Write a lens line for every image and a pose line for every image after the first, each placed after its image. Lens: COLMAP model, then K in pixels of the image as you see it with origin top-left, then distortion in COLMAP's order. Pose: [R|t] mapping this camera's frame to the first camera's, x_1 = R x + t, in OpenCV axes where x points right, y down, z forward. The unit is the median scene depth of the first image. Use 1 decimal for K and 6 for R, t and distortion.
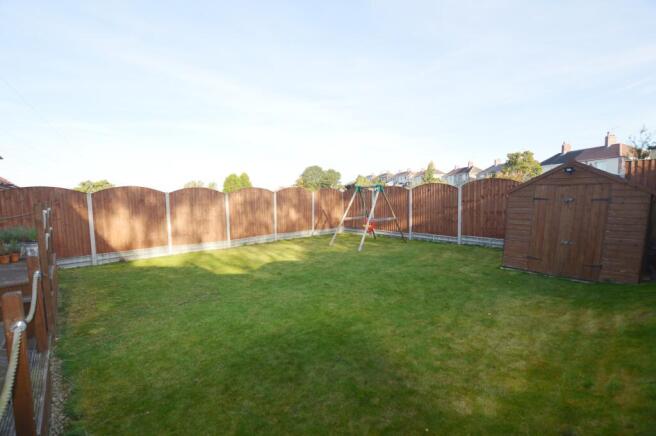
lens RADIAL K [[291.7, 0, 325.6], [0, 291.7, 220.2], [0, 0, 1]] dist [-0.031044, -0.000090]
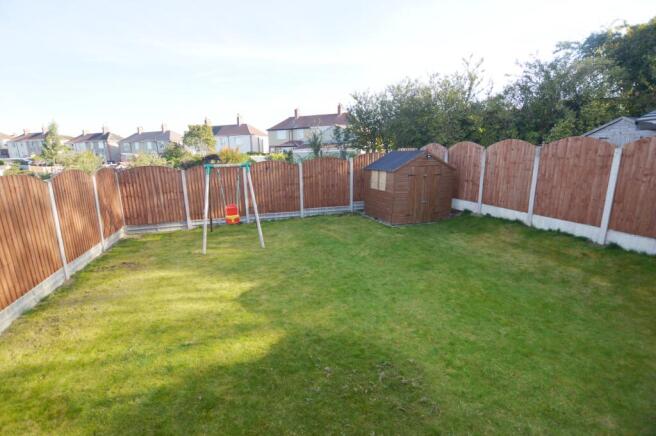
lens RADIAL K [[291.7, 0, 325.6], [0, 291.7, 220.2], [0, 0, 1]] dist [-0.031044, -0.000090]
pose [[0.386400, -0.188604, 0.902842, -0.439944], [0.090605, 0.981897, 0.166342, -0.071843], [-0.917870, 0.017527, 0.396493, 0.430512]]
